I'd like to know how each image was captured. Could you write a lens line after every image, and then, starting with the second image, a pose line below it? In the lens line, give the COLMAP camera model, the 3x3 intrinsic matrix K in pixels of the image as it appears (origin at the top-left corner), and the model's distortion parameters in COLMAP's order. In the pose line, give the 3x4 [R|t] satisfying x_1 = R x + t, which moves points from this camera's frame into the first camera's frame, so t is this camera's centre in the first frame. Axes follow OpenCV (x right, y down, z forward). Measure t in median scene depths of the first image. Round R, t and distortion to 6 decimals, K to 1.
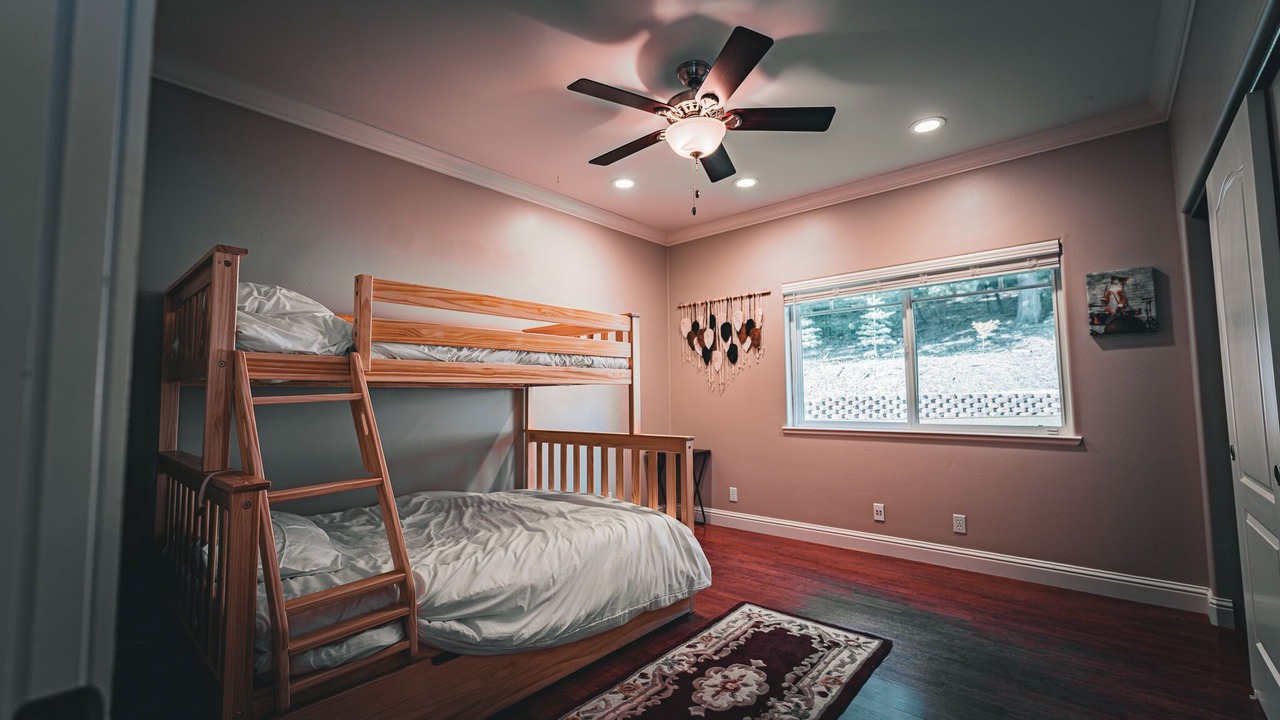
lens RADIAL K [[534.0, 0, 638.4], [0, 534.0, 355.9], [0, 0, 1]] dist [0.002866, 0.000116]
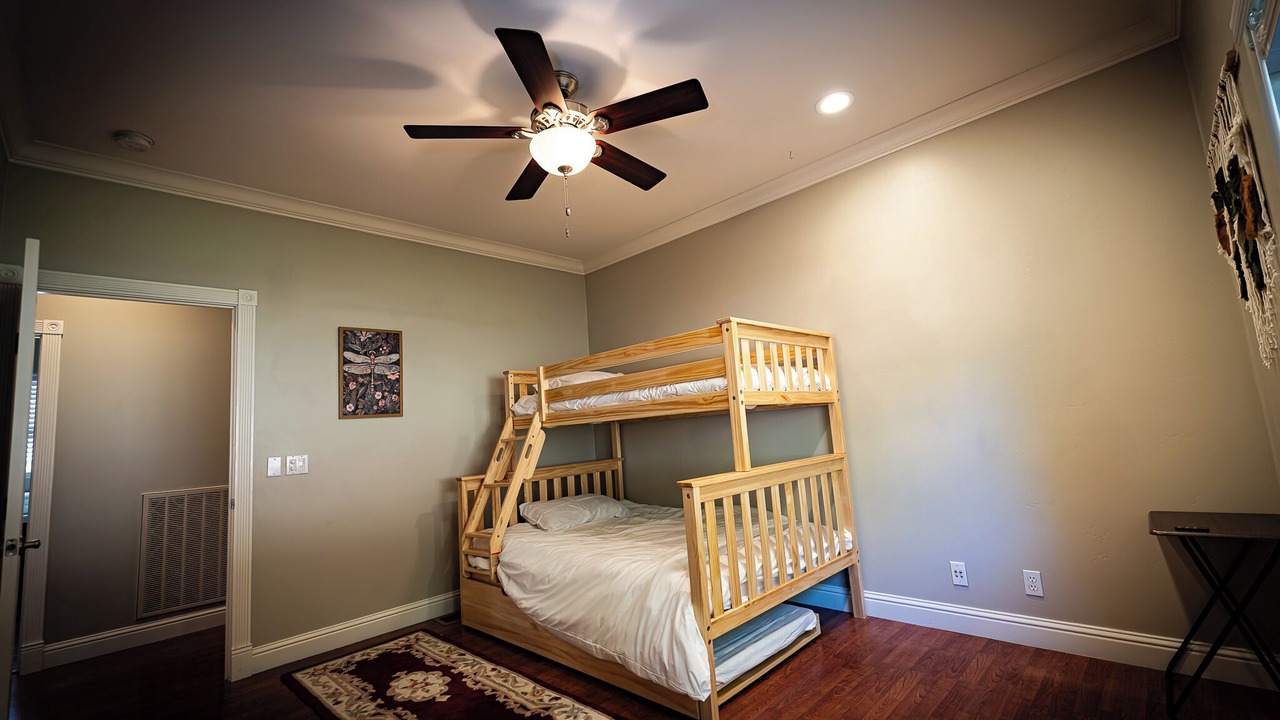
lens RADIAL K [[534.0, 0, 638.8], [0, 534.0, 363.3], [0, 0, 1]] dist [0.002866, 0.000116]
pose [[-0.049916, -0.105441, -0.993172, 1.223547], [0.147457, 0.982736, -0.111745, 0.086722], [0.987808, -0.152028, -0.033506, 1.401190]]
